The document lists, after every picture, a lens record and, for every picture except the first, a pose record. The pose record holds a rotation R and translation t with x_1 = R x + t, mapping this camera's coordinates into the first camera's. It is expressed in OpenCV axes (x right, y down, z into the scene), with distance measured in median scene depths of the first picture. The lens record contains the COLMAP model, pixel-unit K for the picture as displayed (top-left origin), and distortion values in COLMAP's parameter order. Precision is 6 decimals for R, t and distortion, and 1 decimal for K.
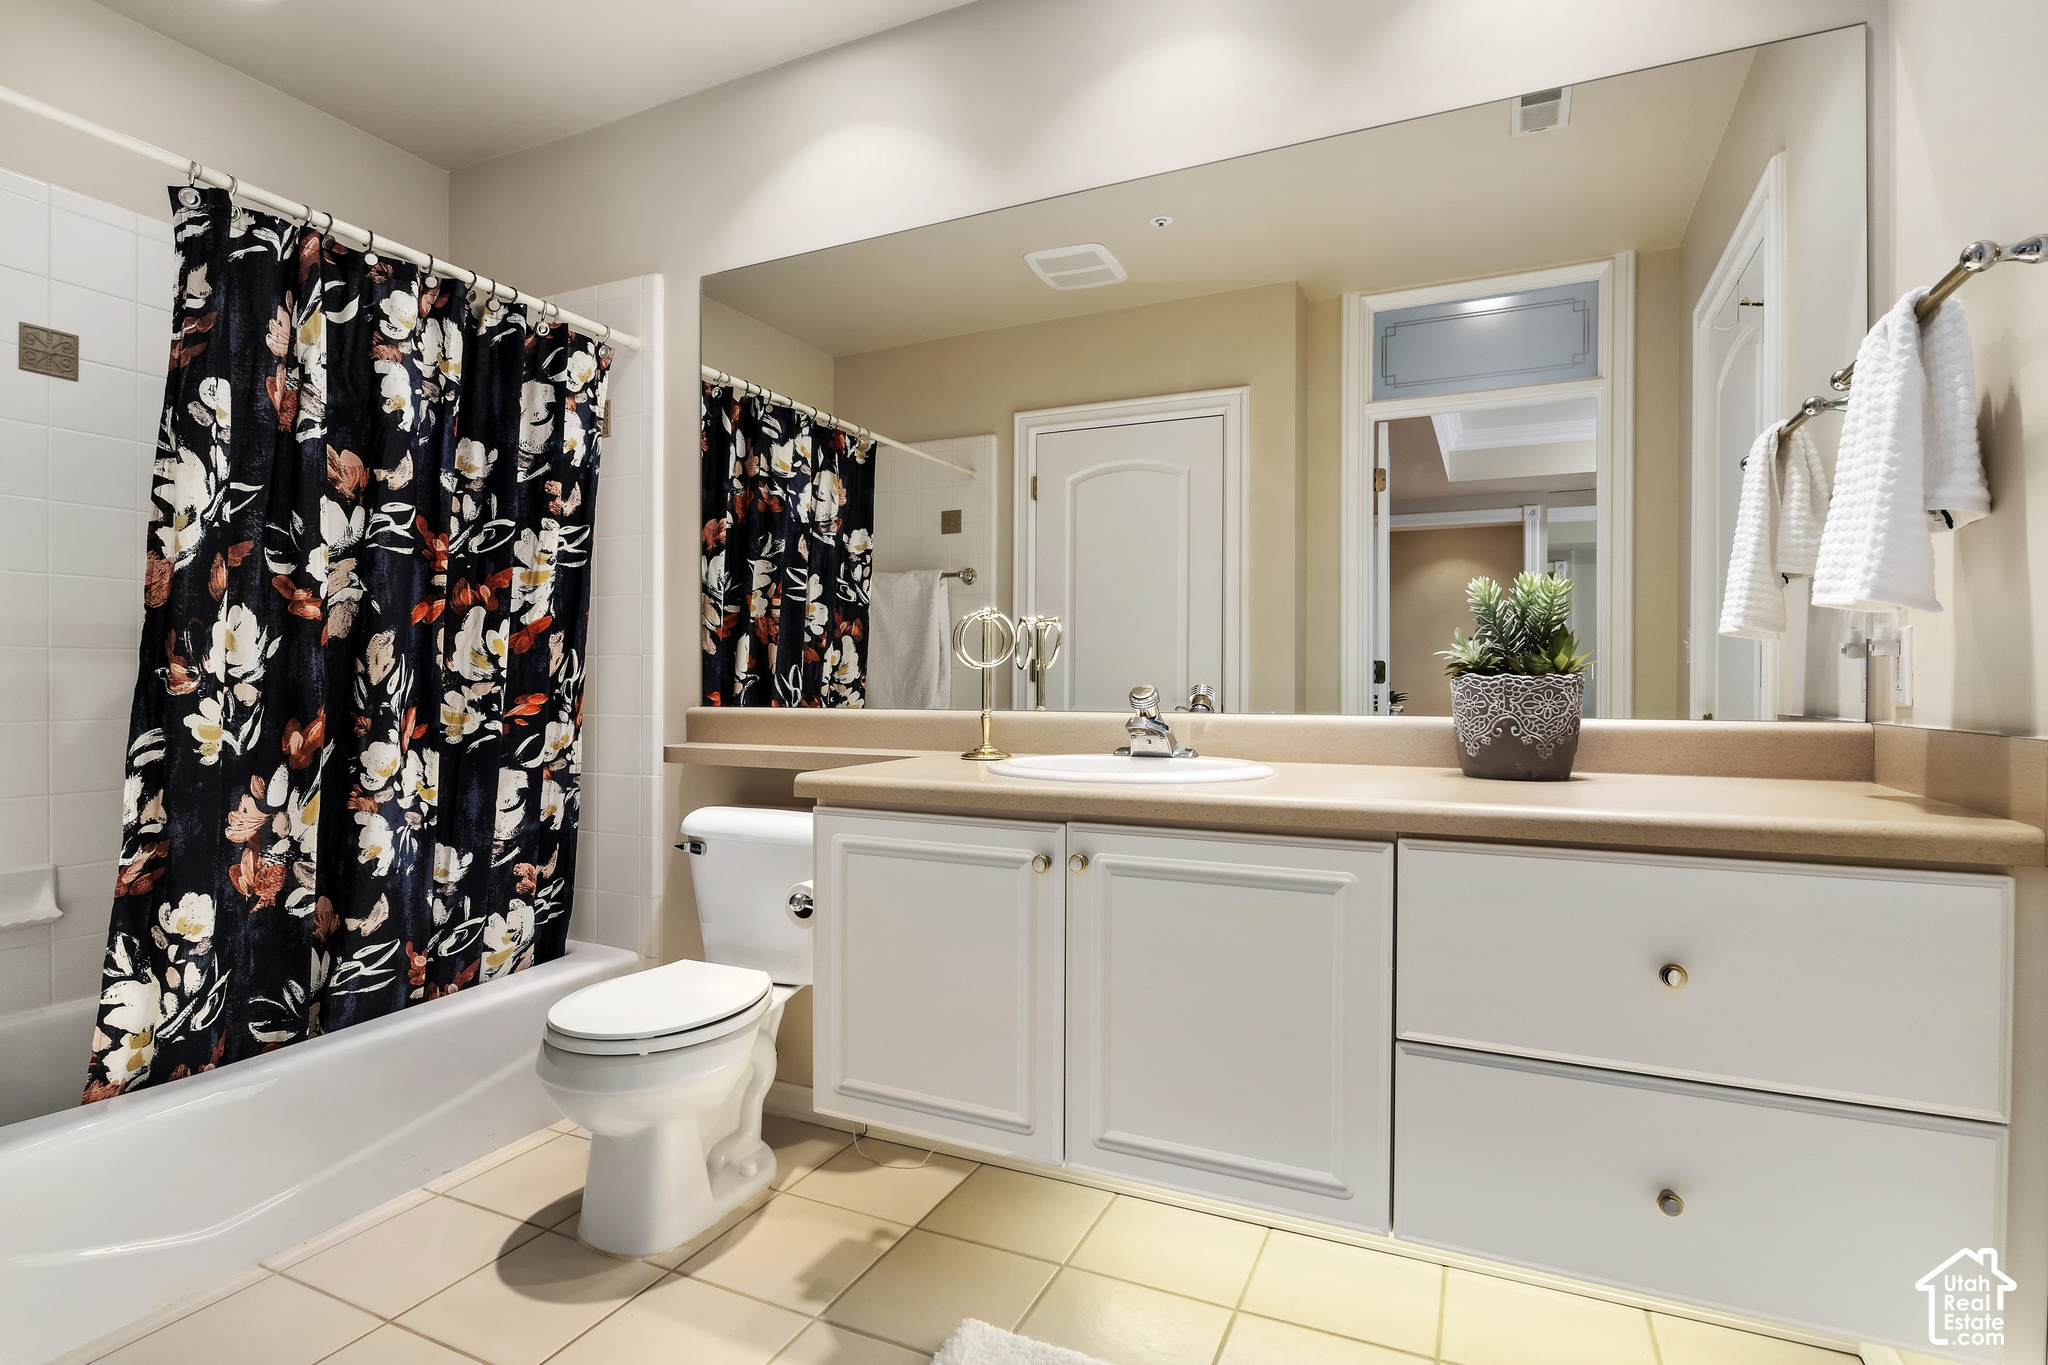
lens RADIAL K [[982.0, 0, 1024.0], [0, 982.0, 682.5], [0, 0, 1]] dist [0.000743, 0.000286]
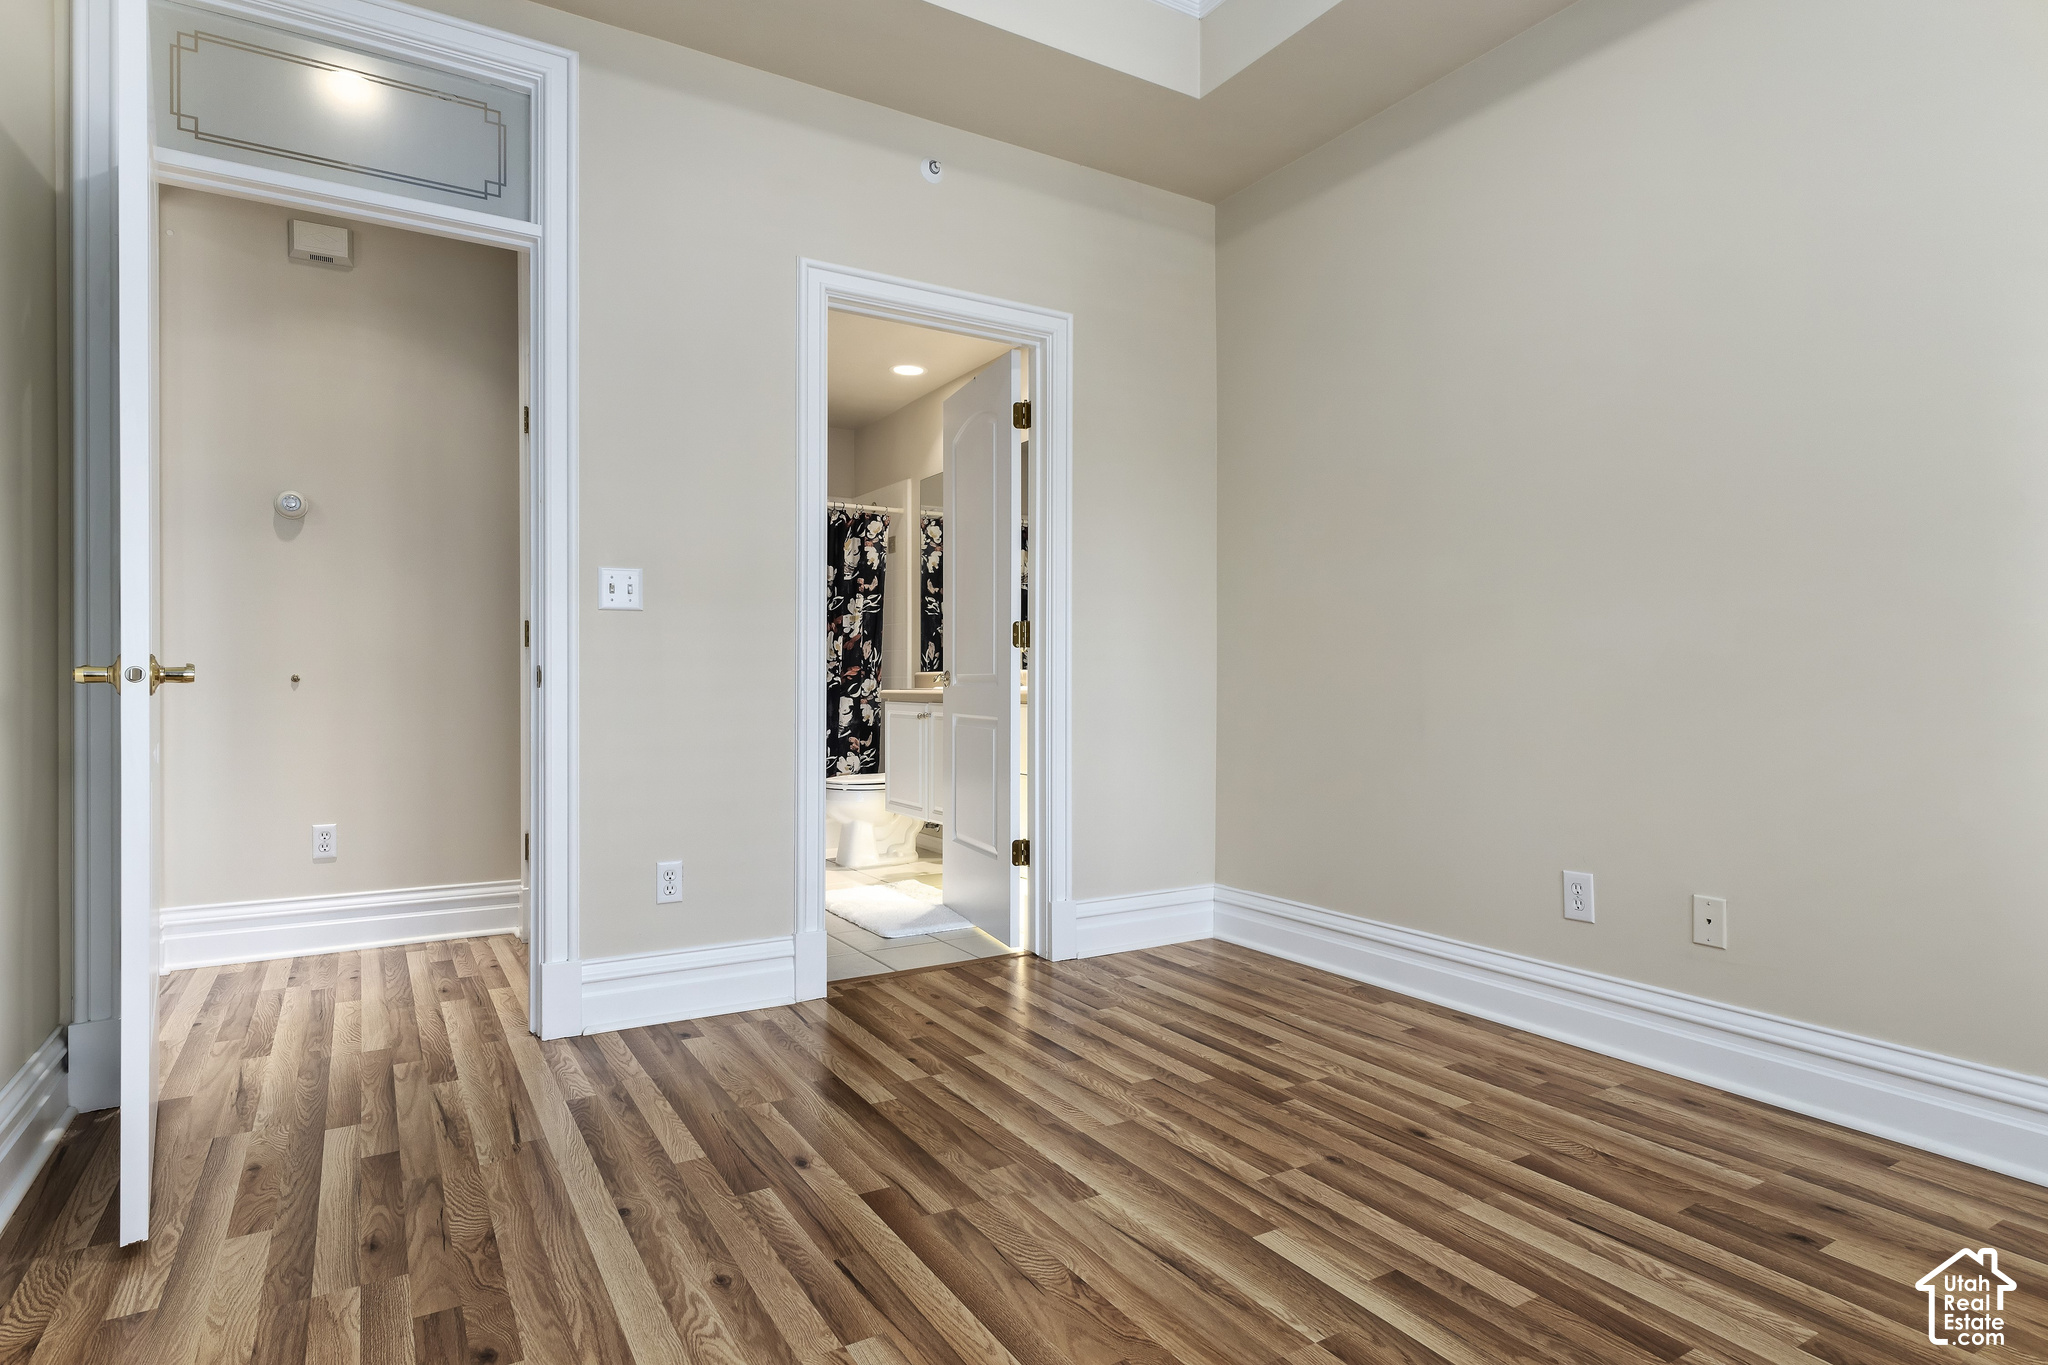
lens RADIAL K [[1061.7, 0, 1024.0], [0, 1061.7, 682.5], [0, 0, 1]] dist [0.000378, 0.000060]
pose [[0.834747, 0.006121, -0.550600, 1.270199], [-0.005476, 0.999981, 0.002814, 0.041004], [0.550607, 0.000666, 0.834764, -0.937772]]
